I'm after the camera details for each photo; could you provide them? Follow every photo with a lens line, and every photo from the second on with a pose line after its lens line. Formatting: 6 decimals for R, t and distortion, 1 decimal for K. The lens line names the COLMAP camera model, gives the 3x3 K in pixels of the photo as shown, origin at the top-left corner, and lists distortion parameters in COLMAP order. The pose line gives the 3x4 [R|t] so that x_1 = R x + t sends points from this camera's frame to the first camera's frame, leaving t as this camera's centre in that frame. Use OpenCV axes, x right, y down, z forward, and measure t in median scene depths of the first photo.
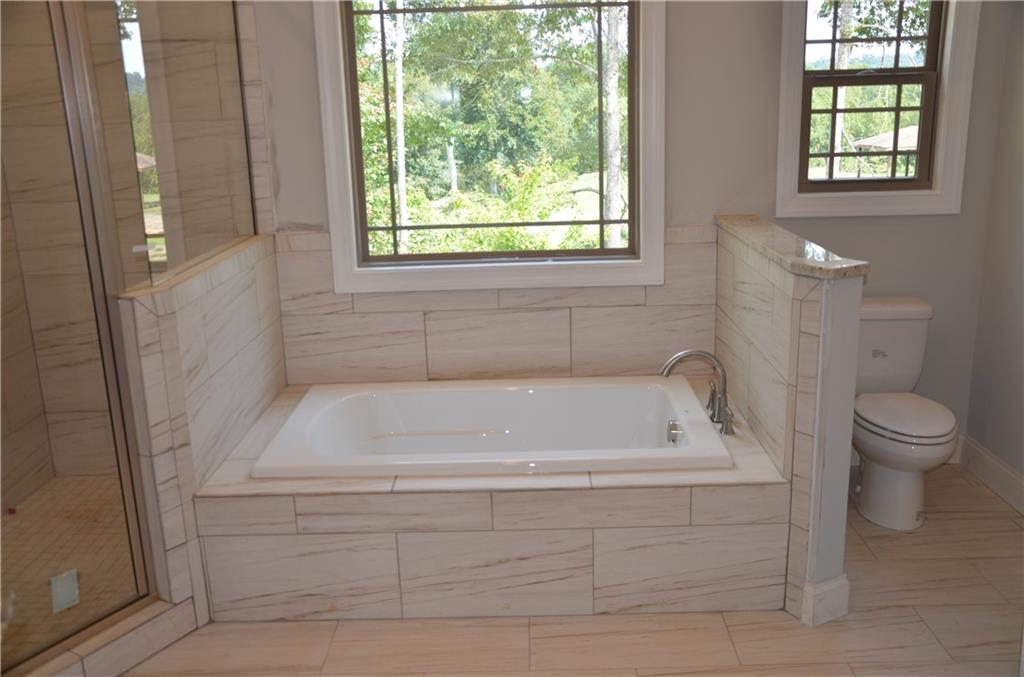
lens RADIAL K [[949.7, 0, 512.2], [0, 949.7, 340.0], [0, 0, 1]] dist [-0.038604, 0.000000]
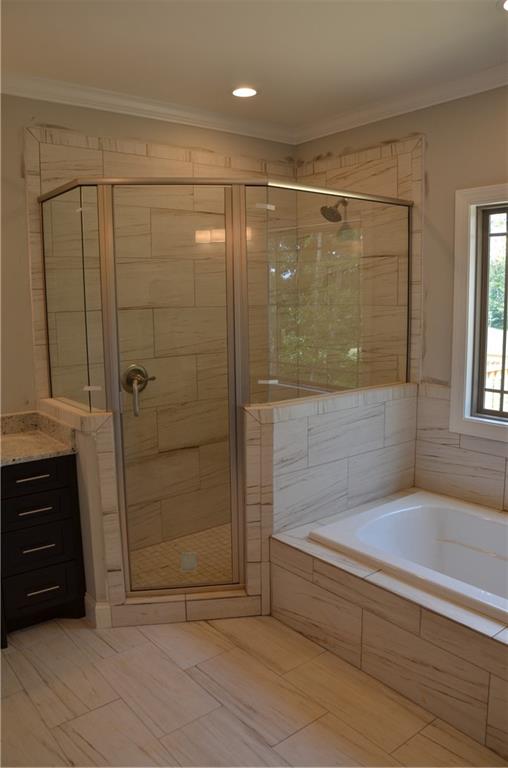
lens RADIAL K [[603.0, 0, 253.8], [0, 603.0, 384.1], [0, 0, 1]] dist [-0.111162, 0.051322]
pose [[0.636761, 0.138047, -0.758603, 0.361373], [-0.194515, 0.980782, 0.015205, -0.094015], [0.746123, 0.137878, 0.651376, 0.253479]]
